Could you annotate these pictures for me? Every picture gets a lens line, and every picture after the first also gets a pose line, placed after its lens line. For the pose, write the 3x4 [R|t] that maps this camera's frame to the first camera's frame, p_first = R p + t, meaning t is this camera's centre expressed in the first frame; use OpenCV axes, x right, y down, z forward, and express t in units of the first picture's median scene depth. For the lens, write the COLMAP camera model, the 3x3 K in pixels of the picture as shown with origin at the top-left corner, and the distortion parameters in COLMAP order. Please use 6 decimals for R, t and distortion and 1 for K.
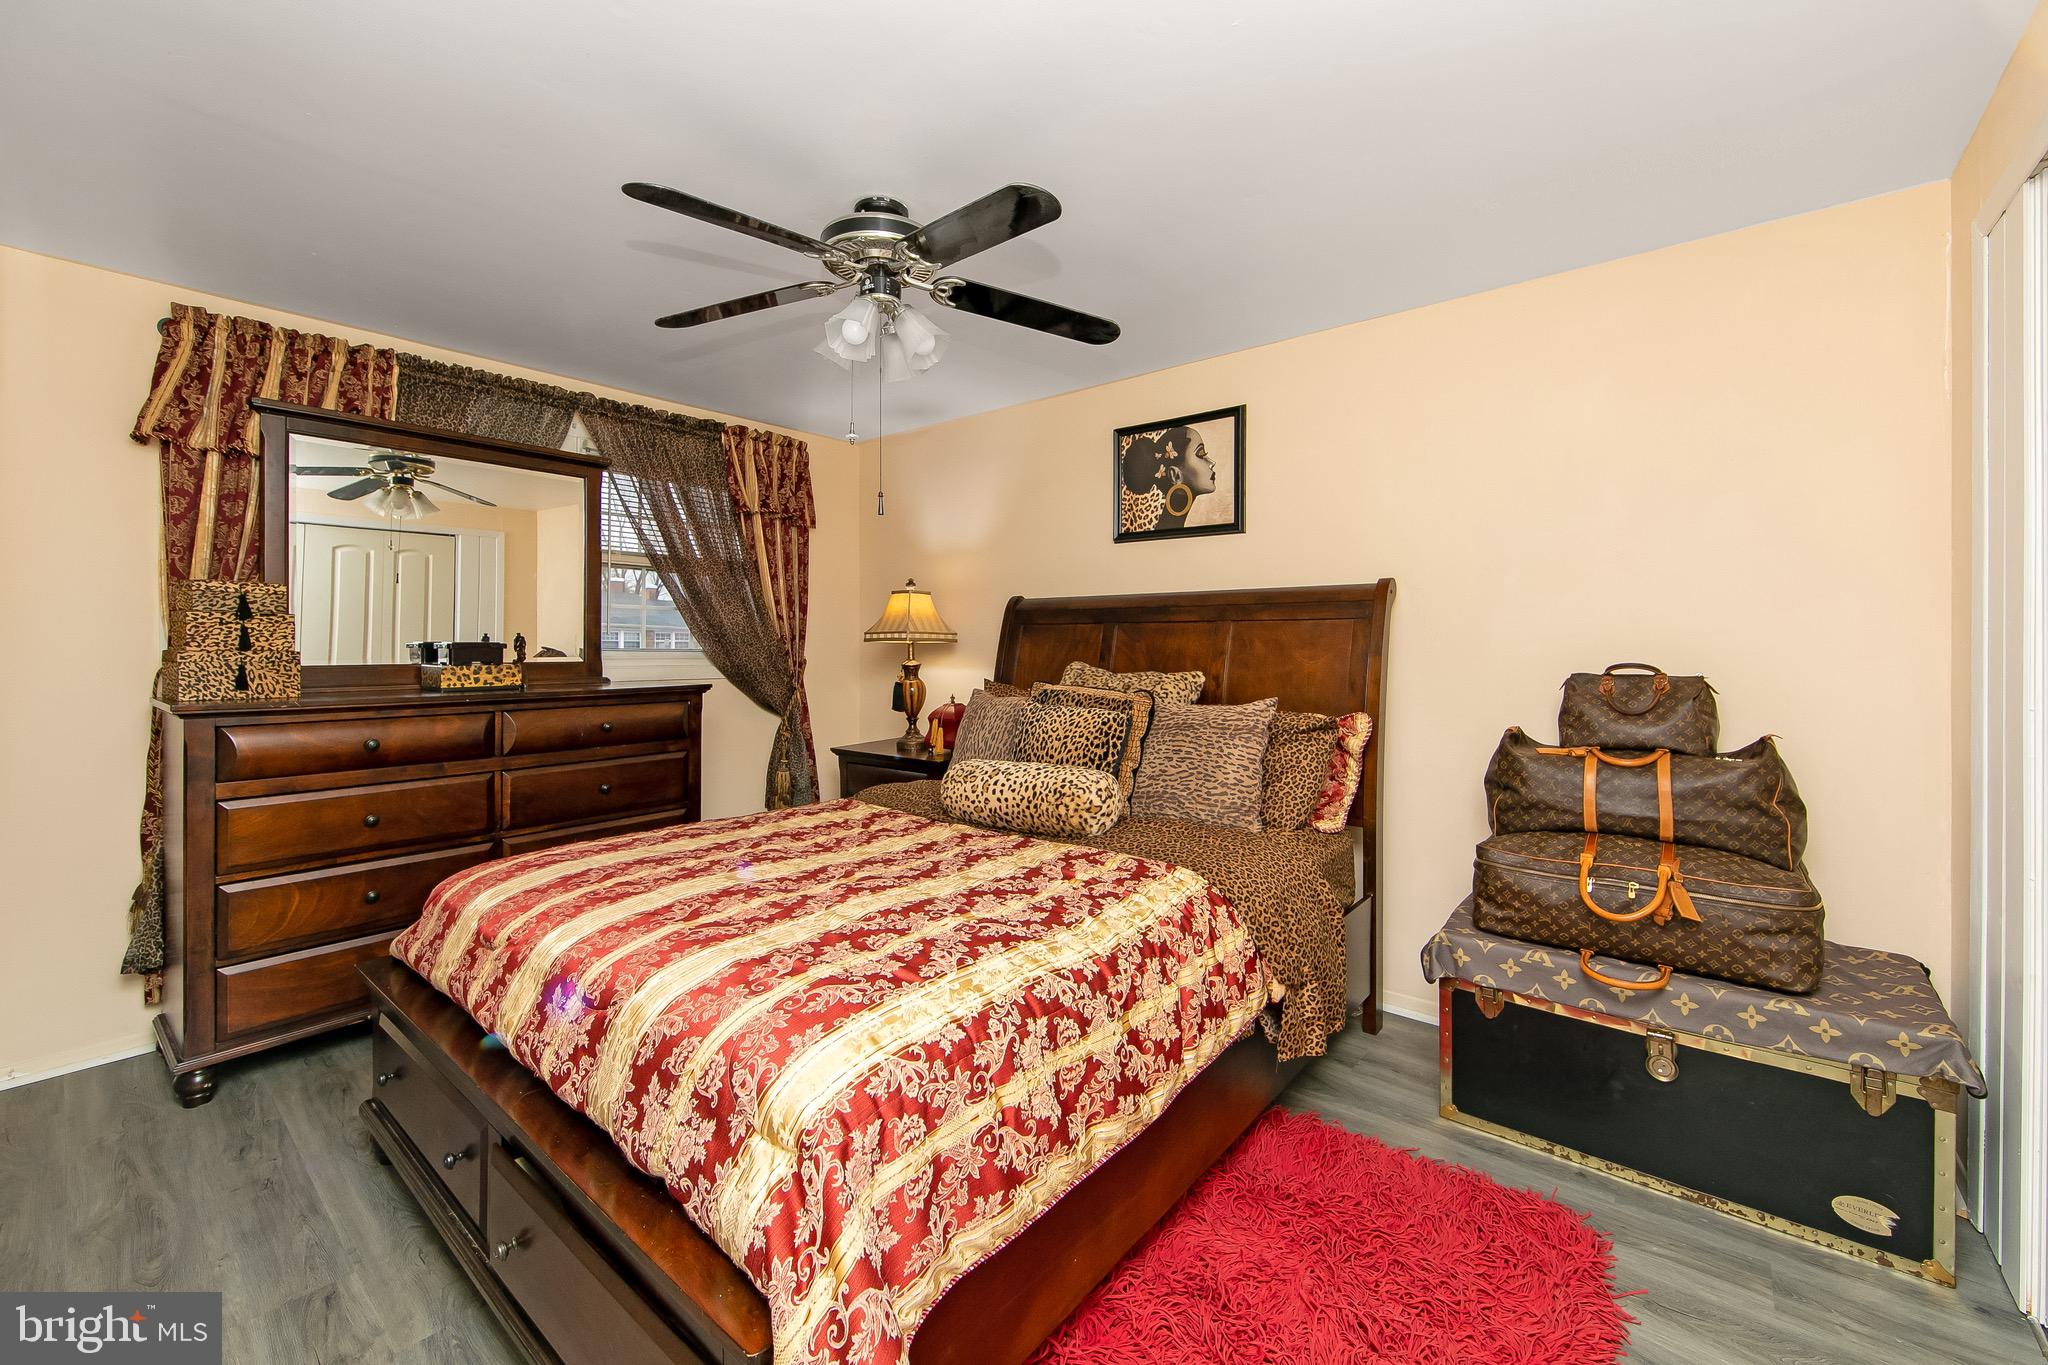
lens RADIAL K [[833.0, 0, 1017.0], [0, 833.0, 646.2], [0, 0, 1]] dist [-0.014192, 0.003437]
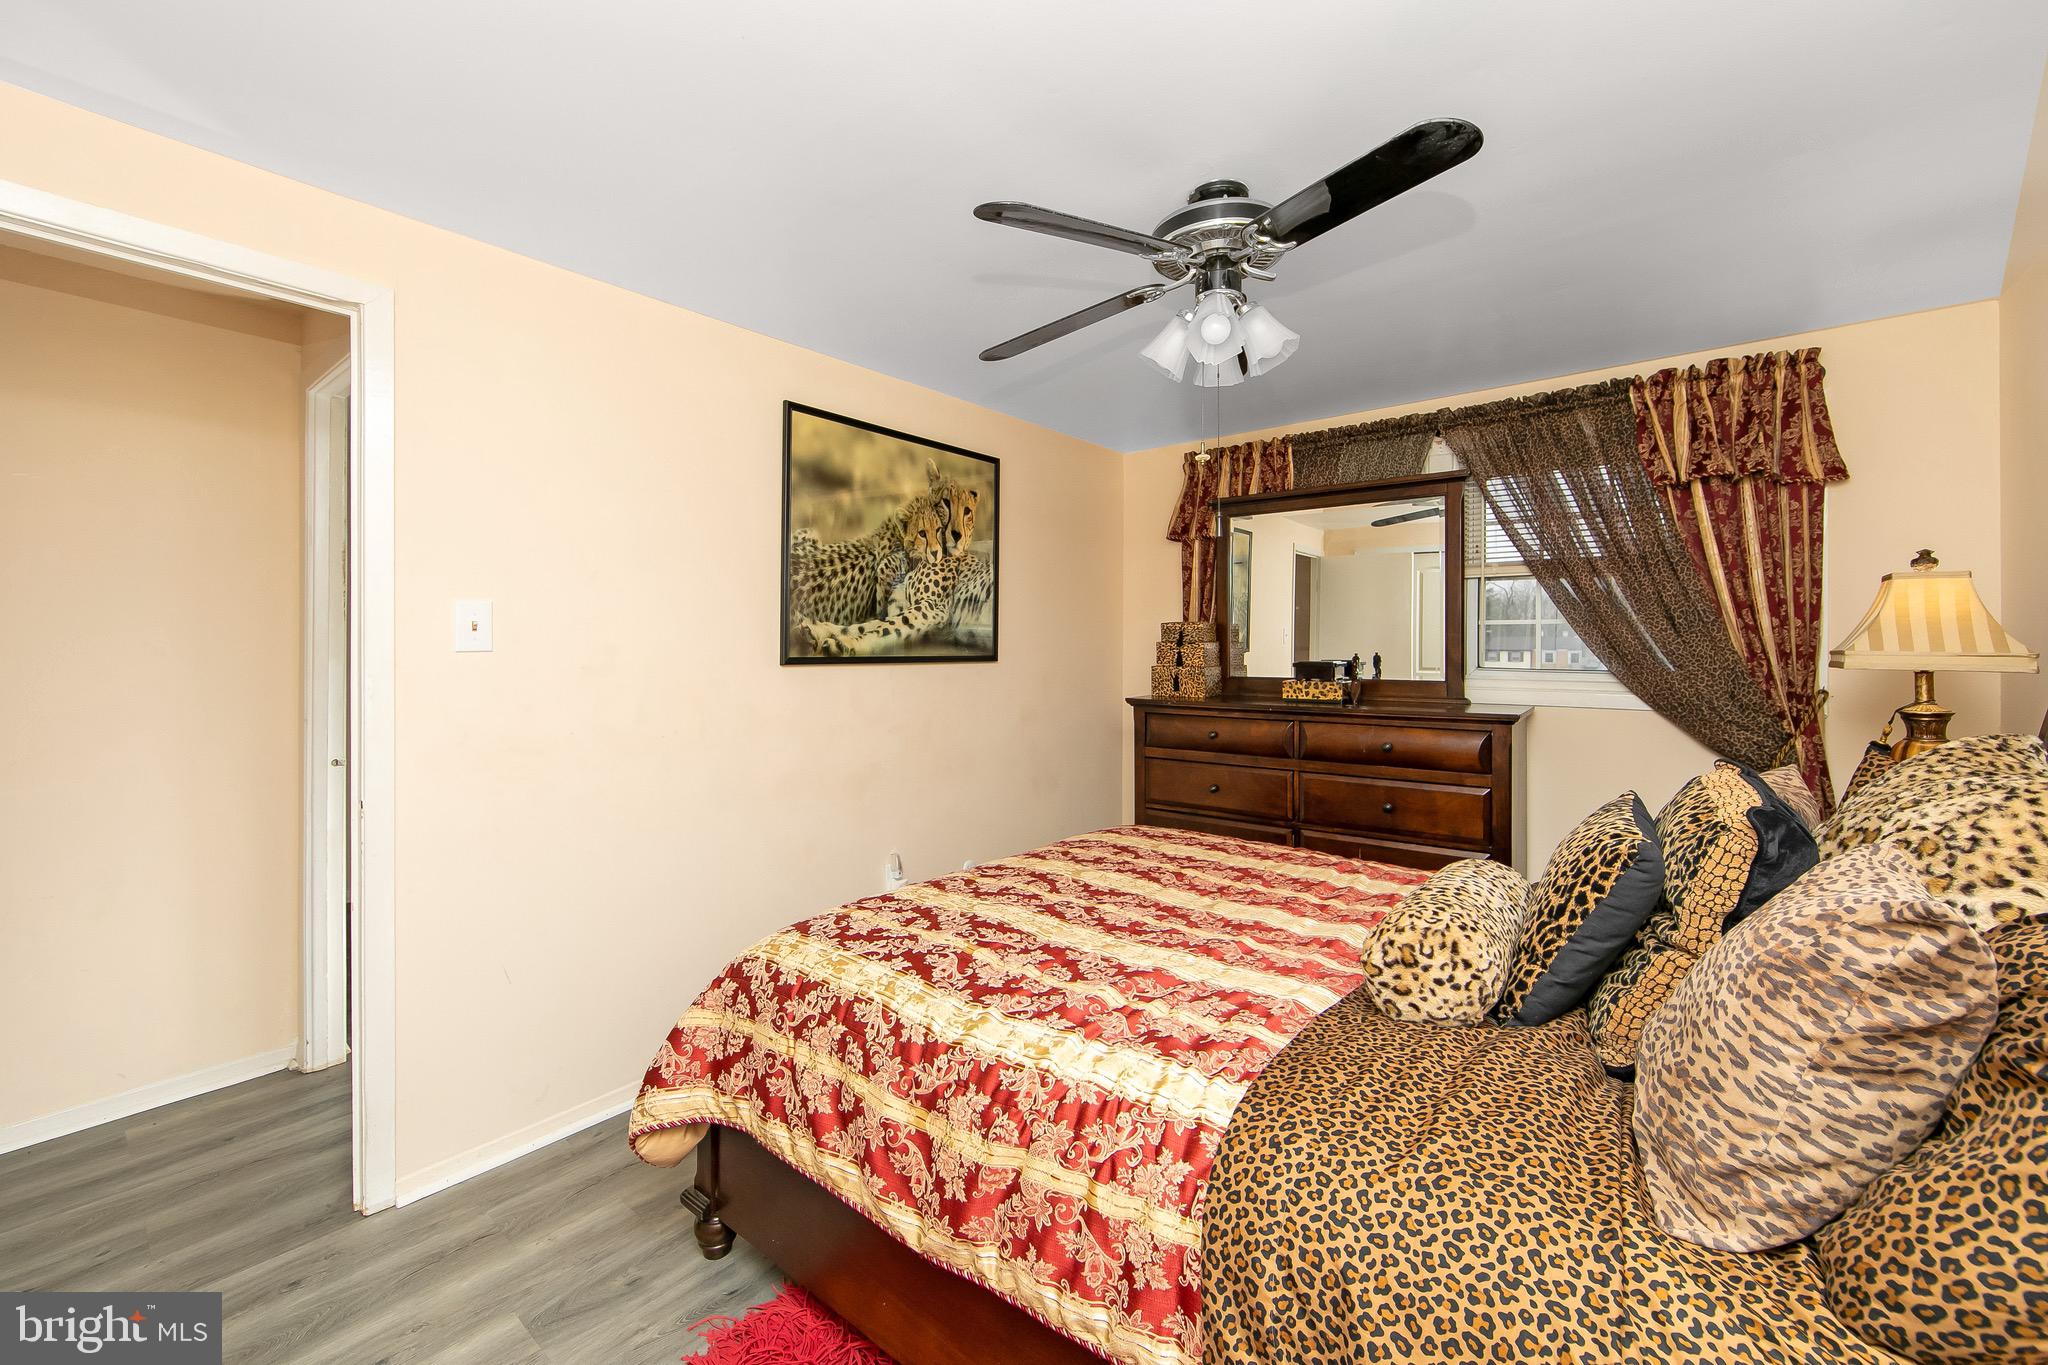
lens RADIAL K [[833.0, 0, 1035.1], [0, 833.0, 645.3], [0, 0, 1]] dist [-0.014192, 0.003437]
pose [[0.006283, 0.000829, -0.999980, 0.534967], [0.002119, 0.999997, 0.000842, -0.030166], [0.999978, -0.002125, 0.006282, 0.583226]]
